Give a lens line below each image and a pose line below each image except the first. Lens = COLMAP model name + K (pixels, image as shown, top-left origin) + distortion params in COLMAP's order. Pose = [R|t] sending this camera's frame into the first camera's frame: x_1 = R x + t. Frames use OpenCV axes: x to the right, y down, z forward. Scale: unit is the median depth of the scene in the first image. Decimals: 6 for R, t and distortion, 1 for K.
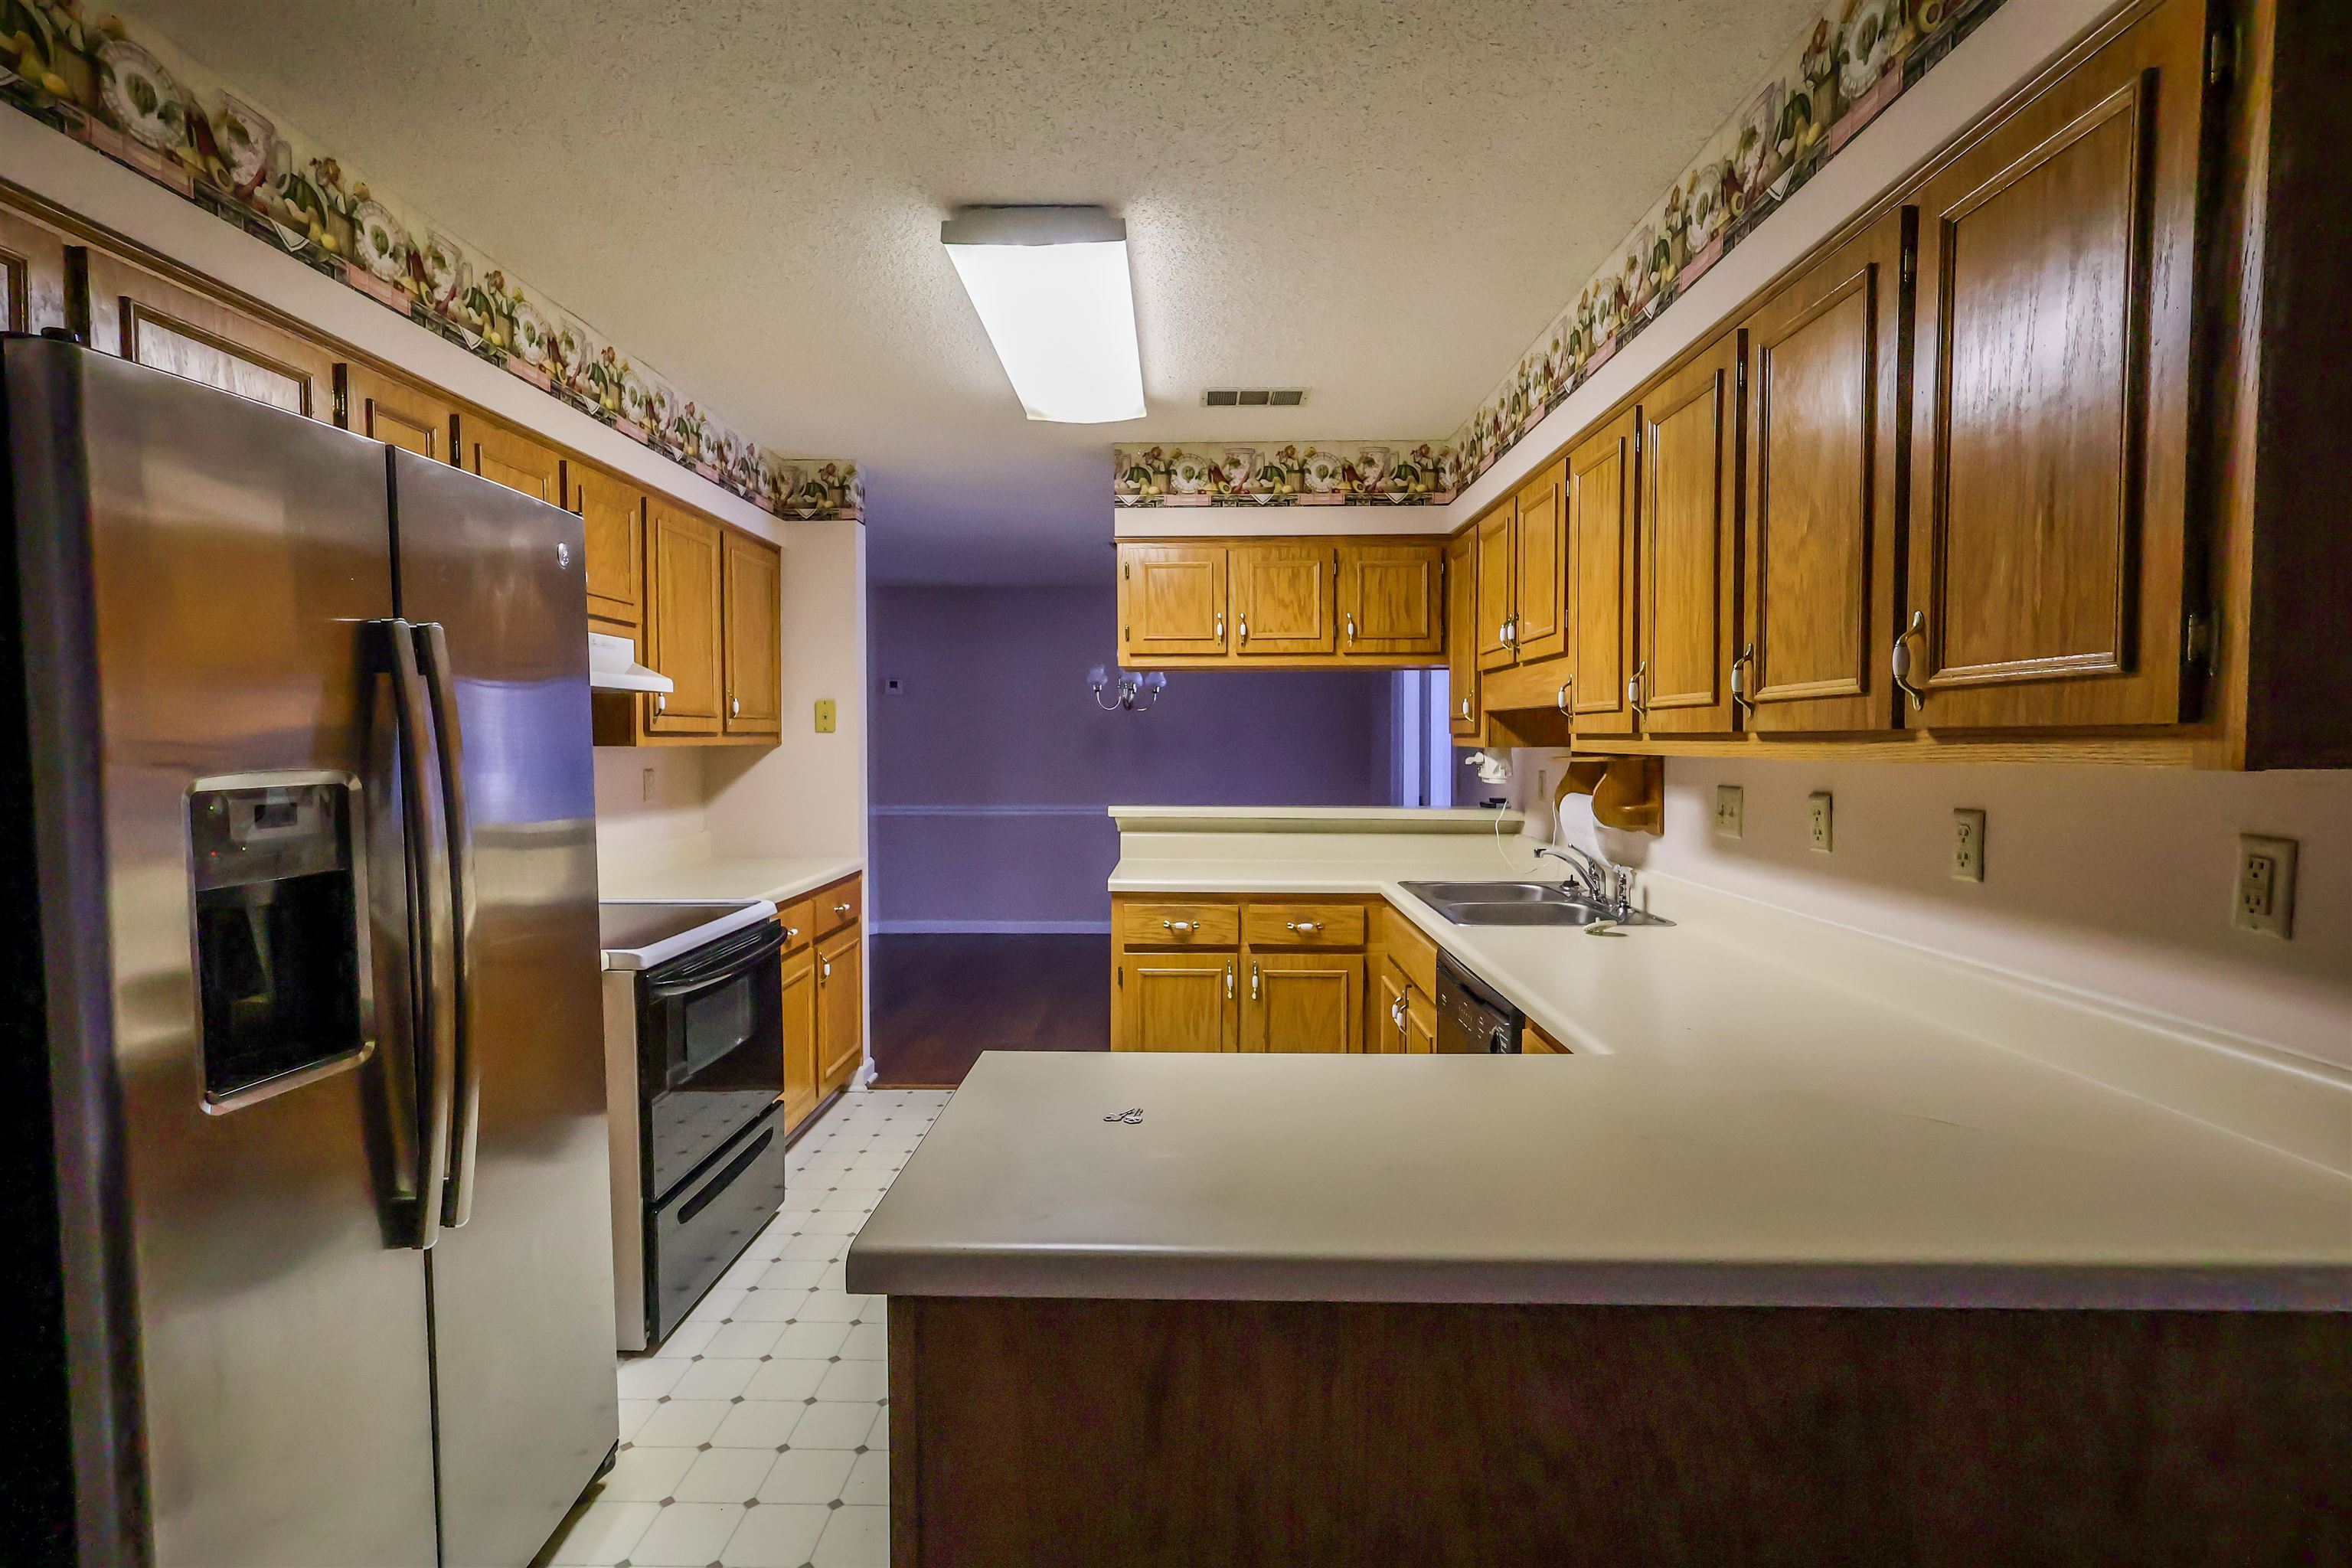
lens RADIAL K [[1118.6, 0, 1172.3], [0, 1118.6, 780.5], [0, 0, 1]] dist [-0.004207, 0.003597]
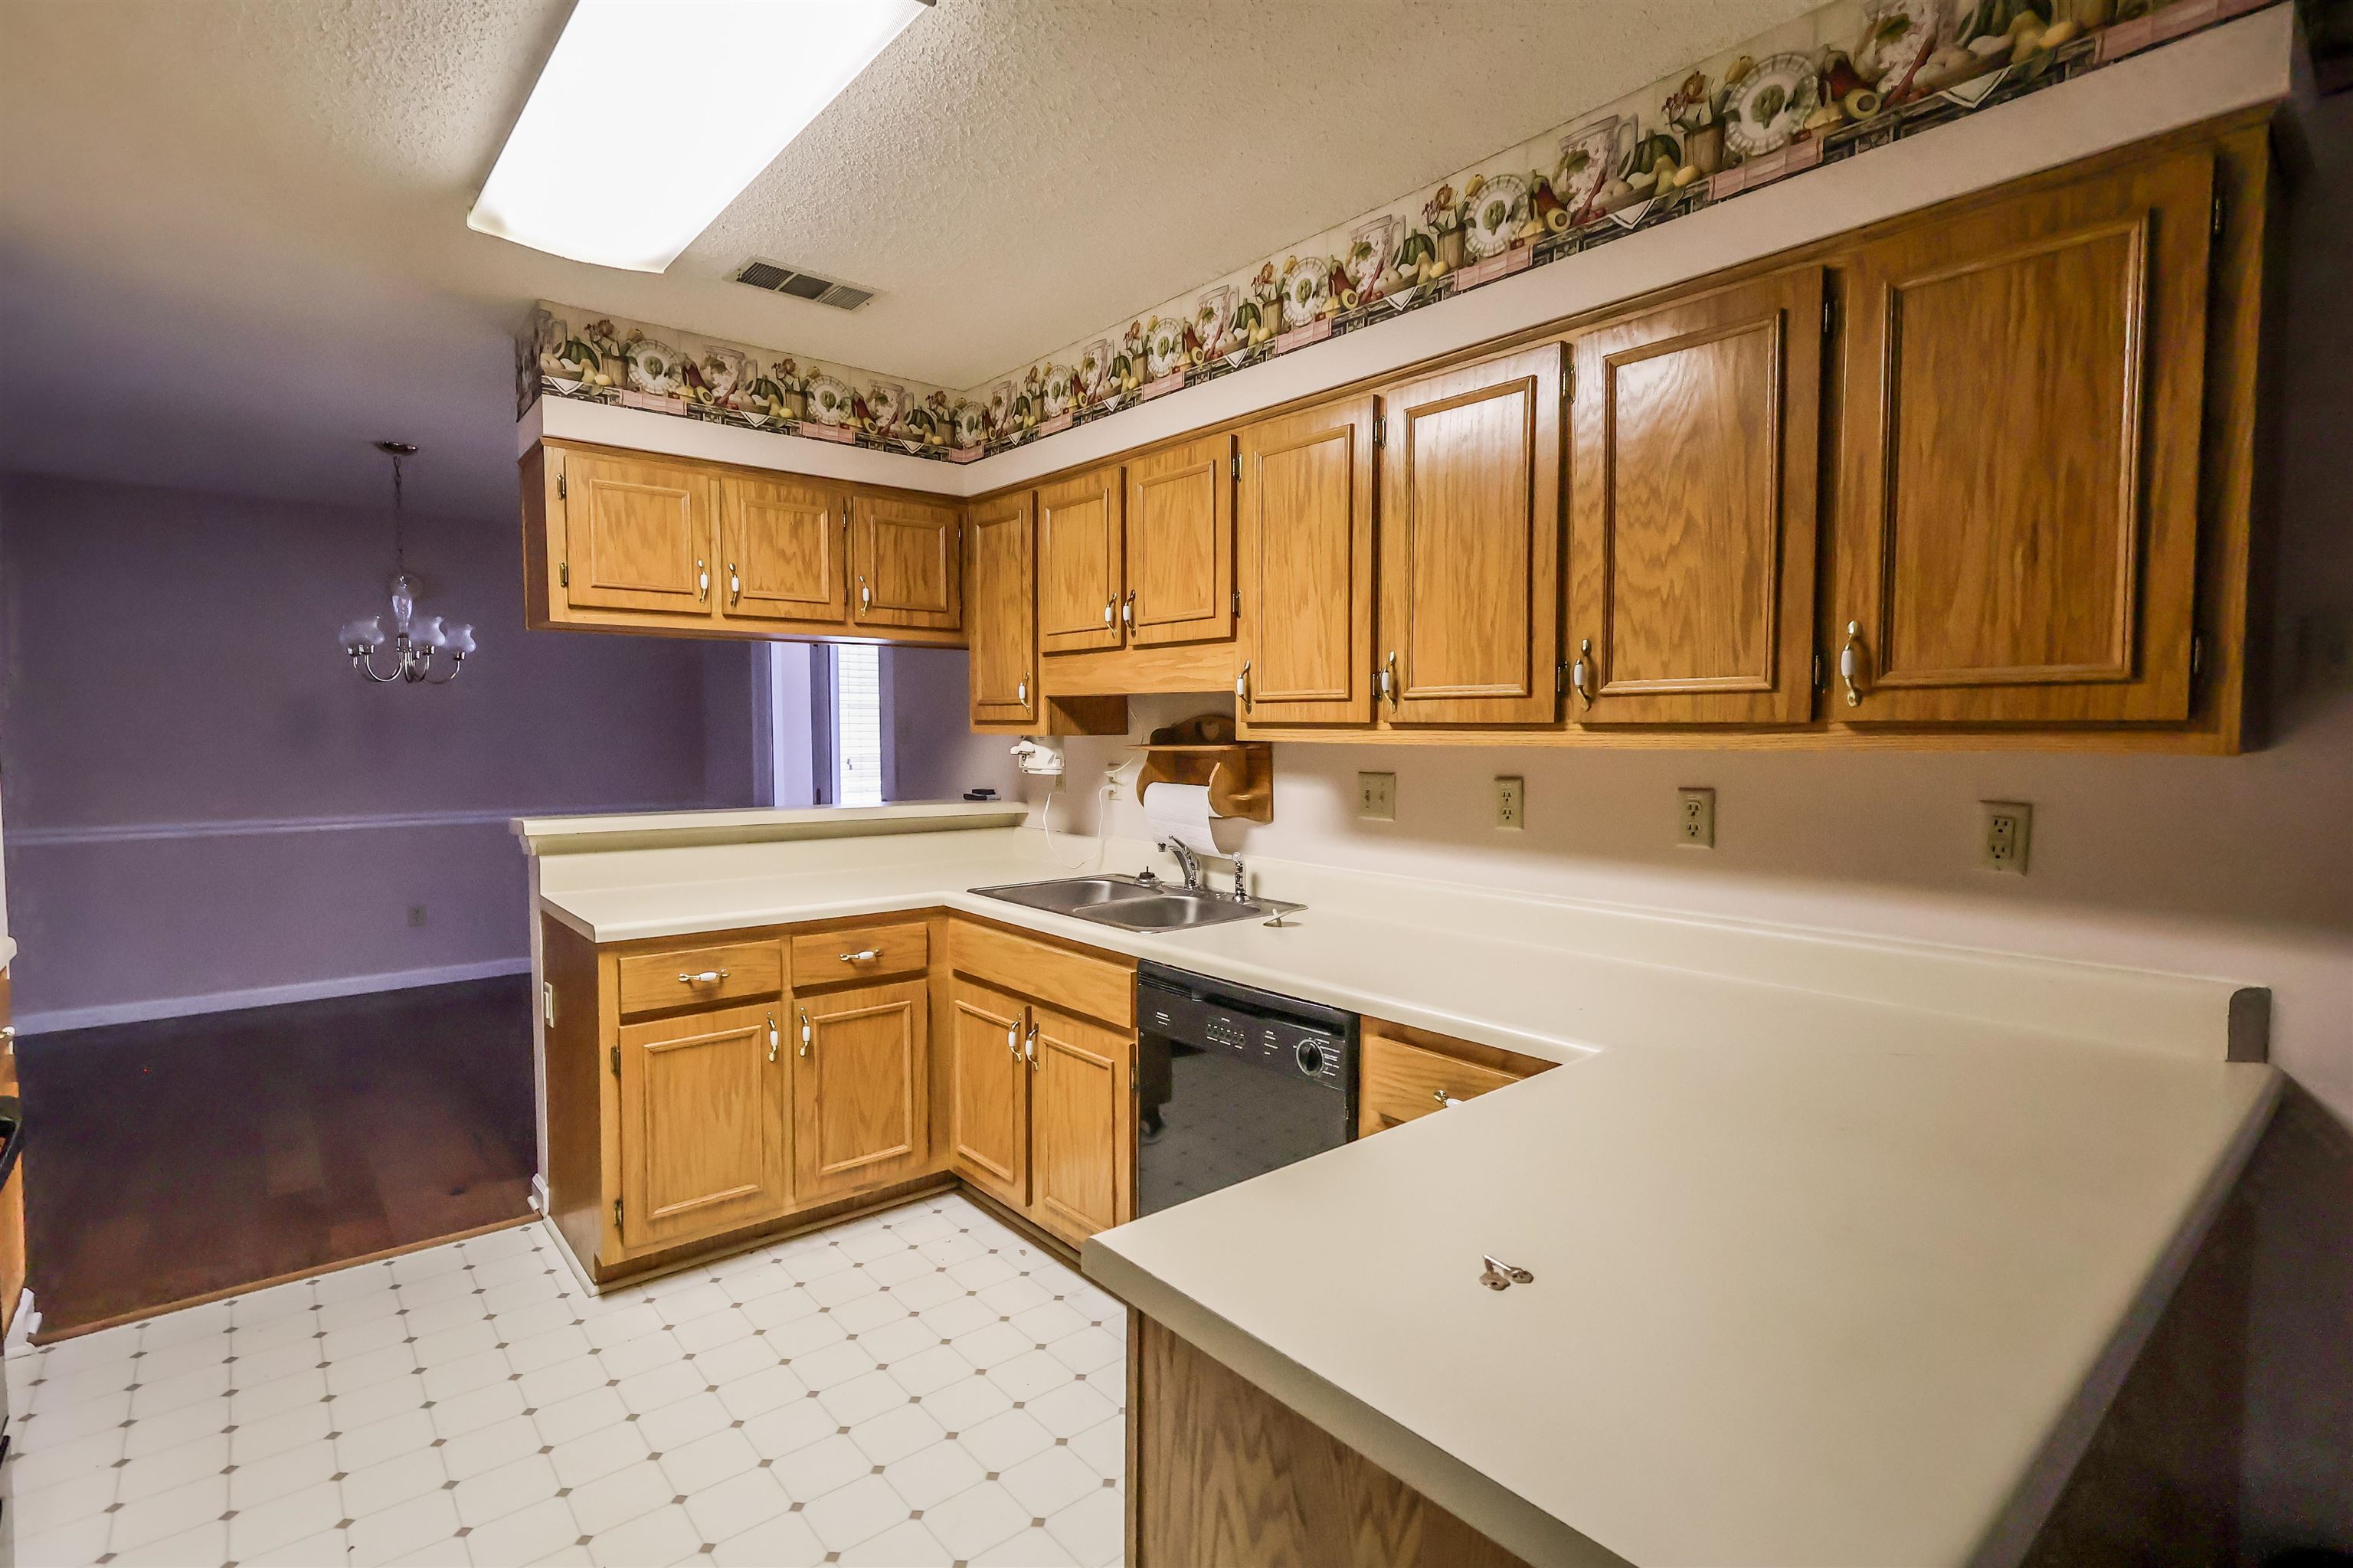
lens RADIAL K [[1119.1, 0, 1195.5], [0, 1119.1, 782.1], [0, 0, 1]] dist [-0.004207, 0.003597]
pose [[0.745388, -0.030958, 0.665912, -0.239881], [0.021376, 0.999517, 0.022540, -0.009340], [-0.666288, -0.002567, 0.745690, 0.227182]]
